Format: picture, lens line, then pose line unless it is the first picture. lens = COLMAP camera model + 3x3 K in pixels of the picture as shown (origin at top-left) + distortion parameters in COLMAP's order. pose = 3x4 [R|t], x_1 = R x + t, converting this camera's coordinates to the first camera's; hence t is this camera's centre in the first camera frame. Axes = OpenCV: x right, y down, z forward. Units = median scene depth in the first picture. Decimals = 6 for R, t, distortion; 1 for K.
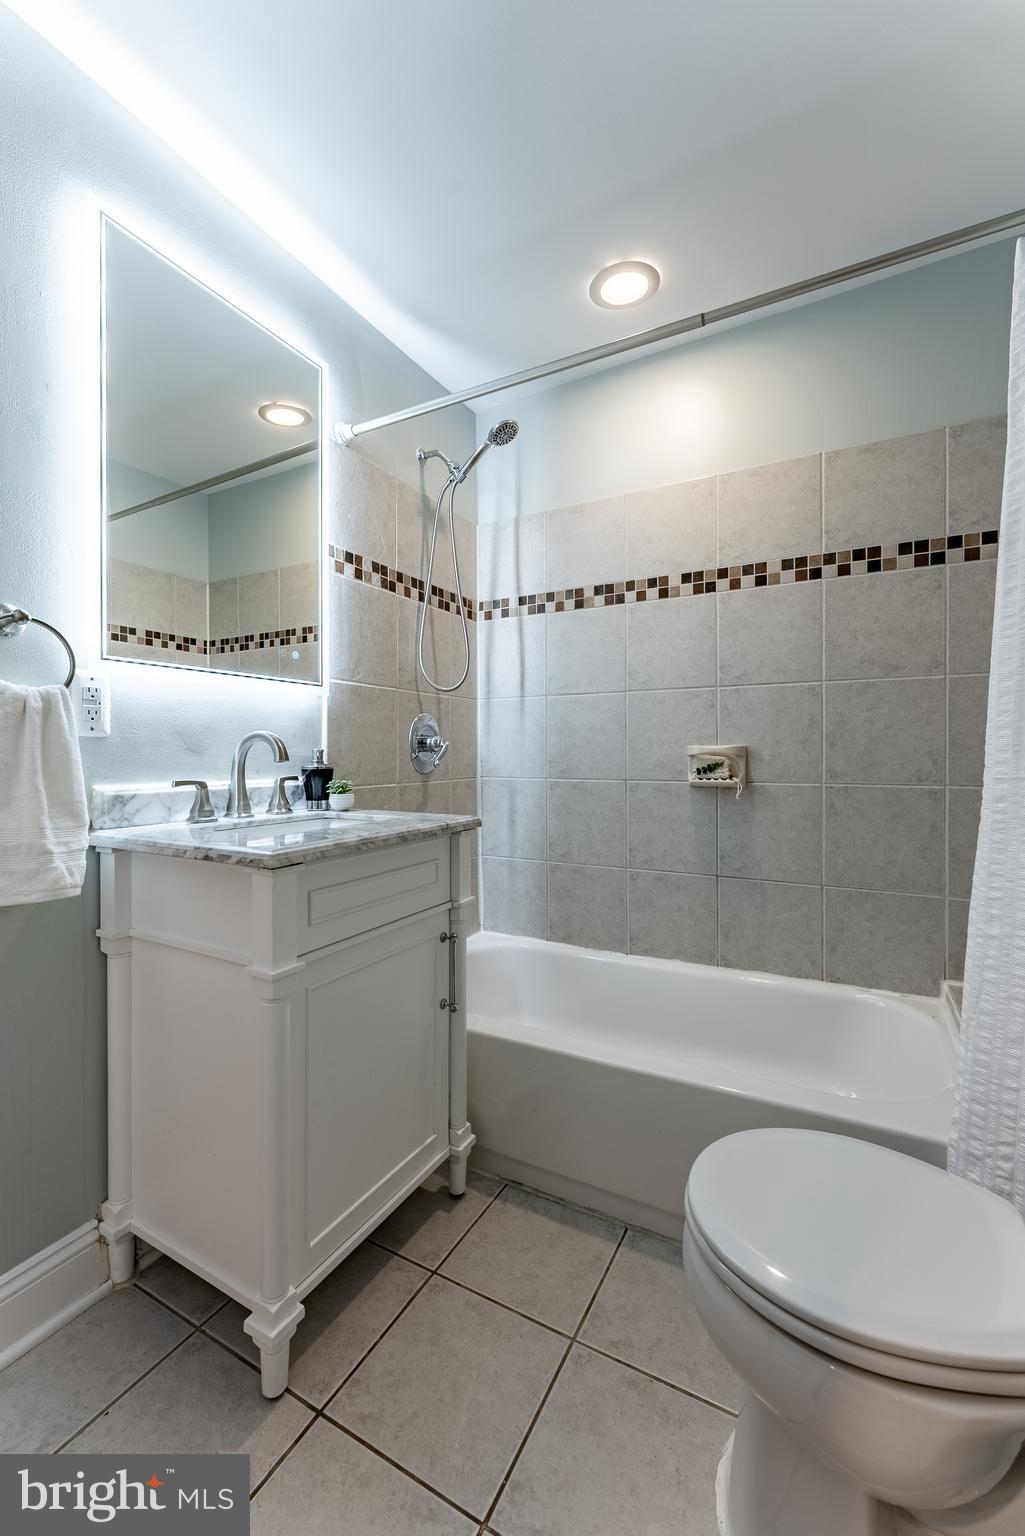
lens RADIAL K [[630.6, 0, 511.2], [0, 630.6, 761.5], [0, 0, 1]] dist [-0.001676, 0.000216]
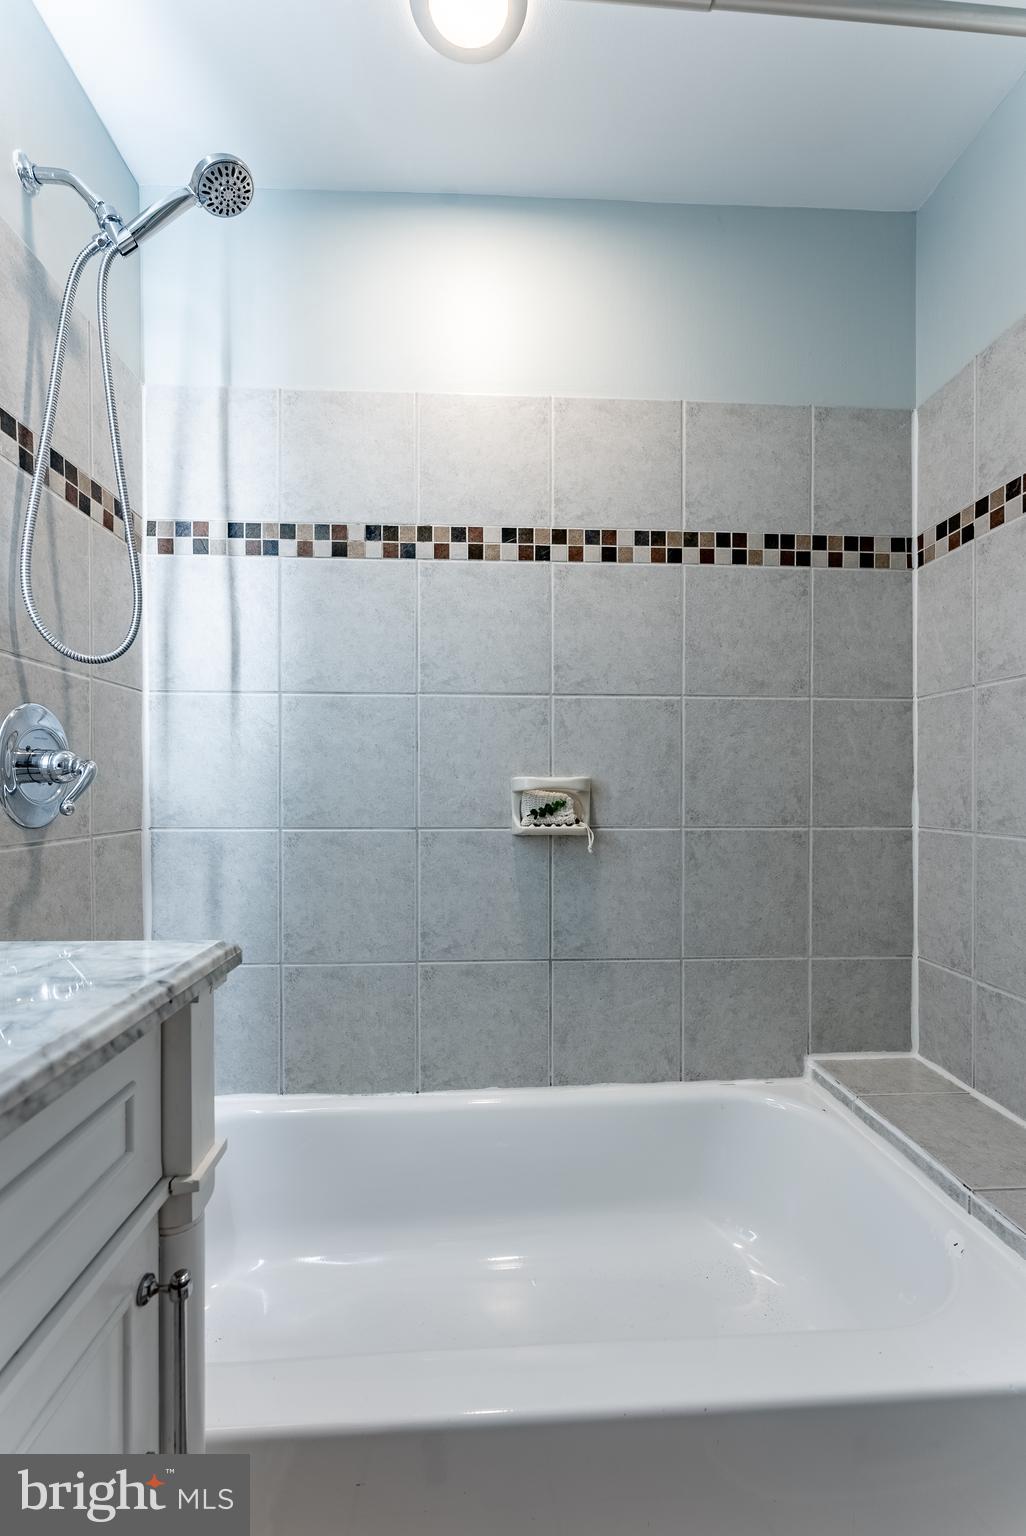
lens RADIAL K [[630.6, 0, 516.0], [0, 630.6, 794.5], [0, 0, 1]] dist [-0.001676, 0.000216]
pose [[0.847925, -0.000839, 0.530116, -0.082303], [0.003445, 0.999986, -0.003927, -0.003058], [-0.530105, 0.005156, 0.847916, 0.404589]]
